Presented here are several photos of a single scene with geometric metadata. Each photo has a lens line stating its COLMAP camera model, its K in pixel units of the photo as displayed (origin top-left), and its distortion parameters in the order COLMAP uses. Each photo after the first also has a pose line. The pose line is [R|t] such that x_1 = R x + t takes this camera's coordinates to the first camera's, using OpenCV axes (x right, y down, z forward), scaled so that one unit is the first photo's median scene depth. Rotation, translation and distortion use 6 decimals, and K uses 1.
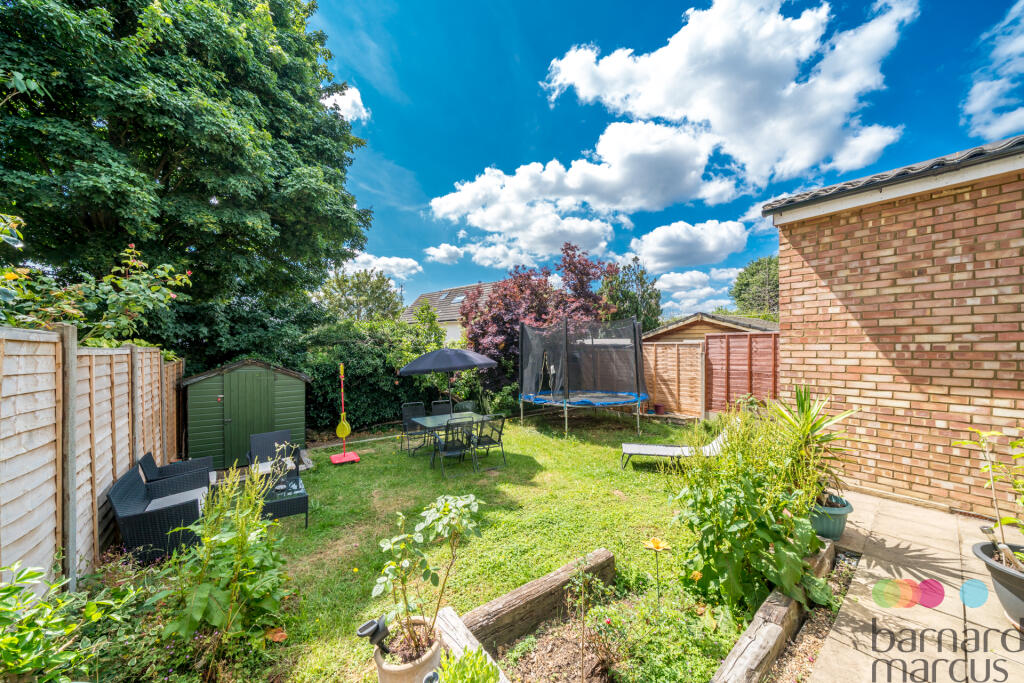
lens RADIAL K [[352.3, 0, 512.6], [0, 352.3, 347.4], [0, 0, 1]] dist [-0.000242, -0.000104]
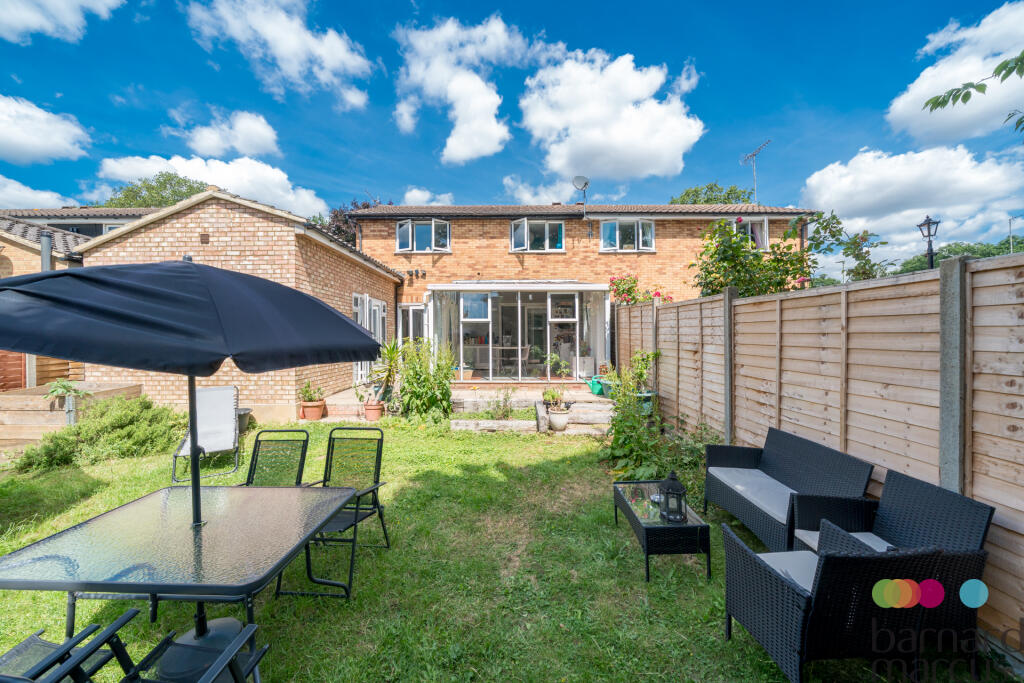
lens RADIAL K [[358.8, 0, 508.6], [0, 358.8, 334.9], [0, 0, 1]] dist [-0.003236, -0.000003]
pose [[-0.792681, 0.012154, 0.609516, -0.918616], [0.009501, 0.999926, -0.007582, 0.102023], [-0.609563, -0.000219, -0.792738, 1.859529]]
